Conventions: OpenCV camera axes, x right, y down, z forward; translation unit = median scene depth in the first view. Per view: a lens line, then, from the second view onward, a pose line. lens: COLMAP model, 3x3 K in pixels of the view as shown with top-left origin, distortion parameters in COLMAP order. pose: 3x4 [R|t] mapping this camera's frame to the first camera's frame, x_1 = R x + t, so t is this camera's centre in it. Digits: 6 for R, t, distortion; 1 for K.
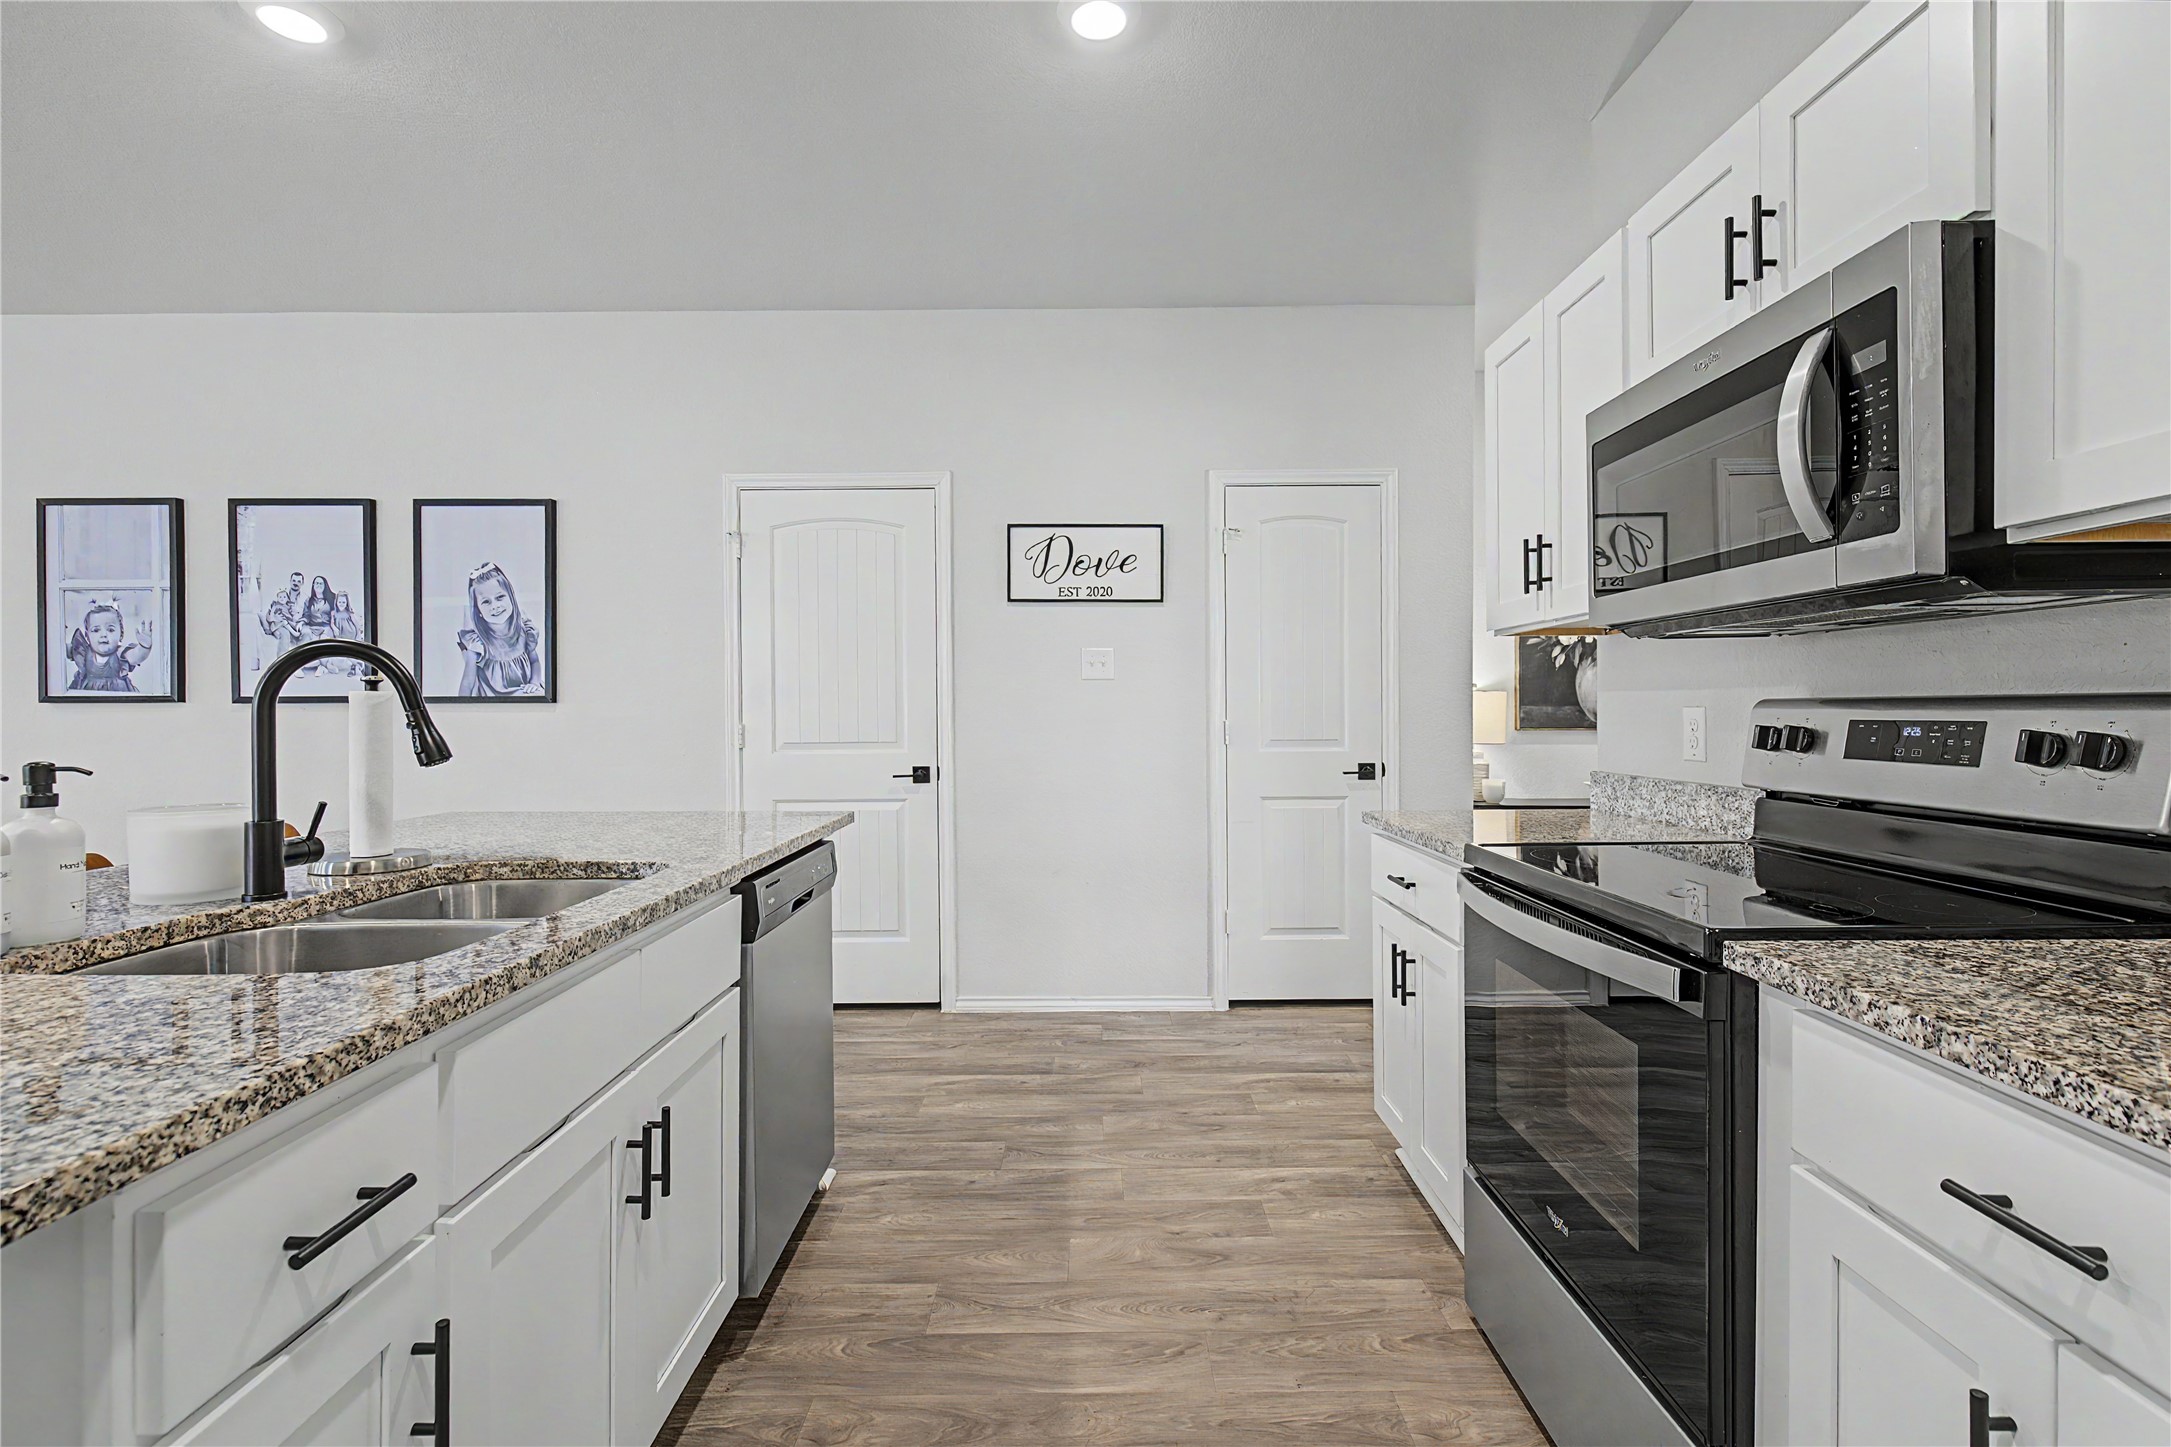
lens RADIAL K [[1003.4, 0, 1088.9], [0, 1003.4, 718.5], [0, 0, 1]] dist [-0.003028, -0.000236]
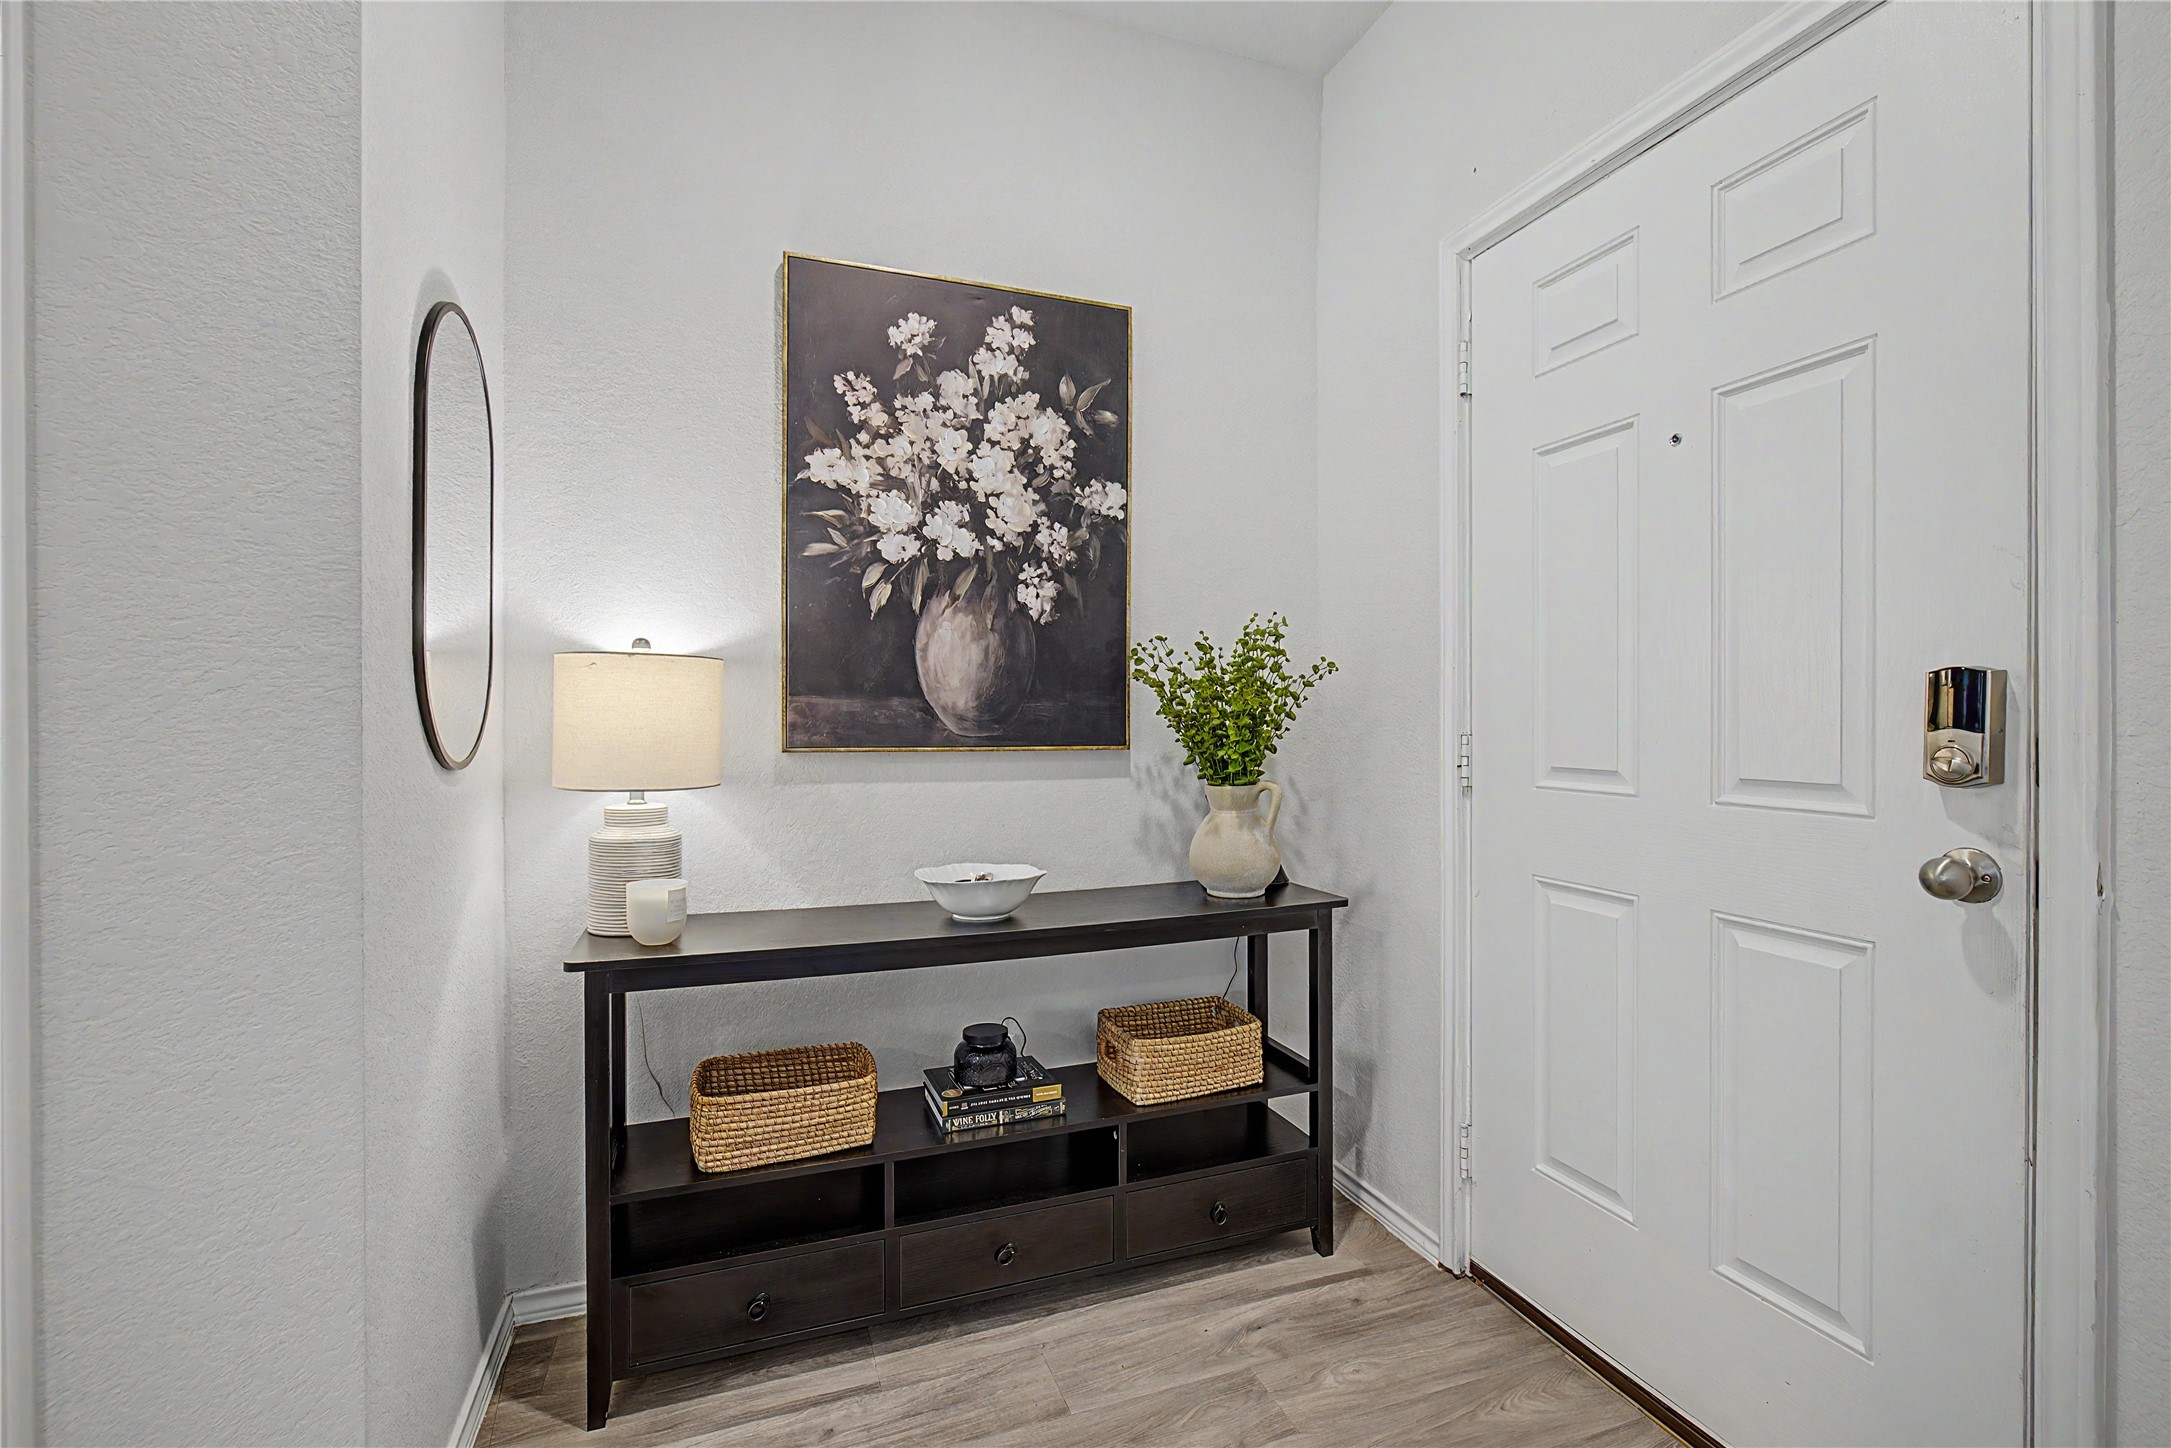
lens RADIAL K [[1003.4, 0, 1091.2], [0, 1003.4, 721.3], [0, 0, 1]] dist [-0.003028, -0.000236]
pose [[0.941547, 0.004851, 0.336846, 4.806360], [-0.007044, 0.999961, 0.005291, -0.059706], [-0.336807, -0.007355, 0.941545, 6.422791]]
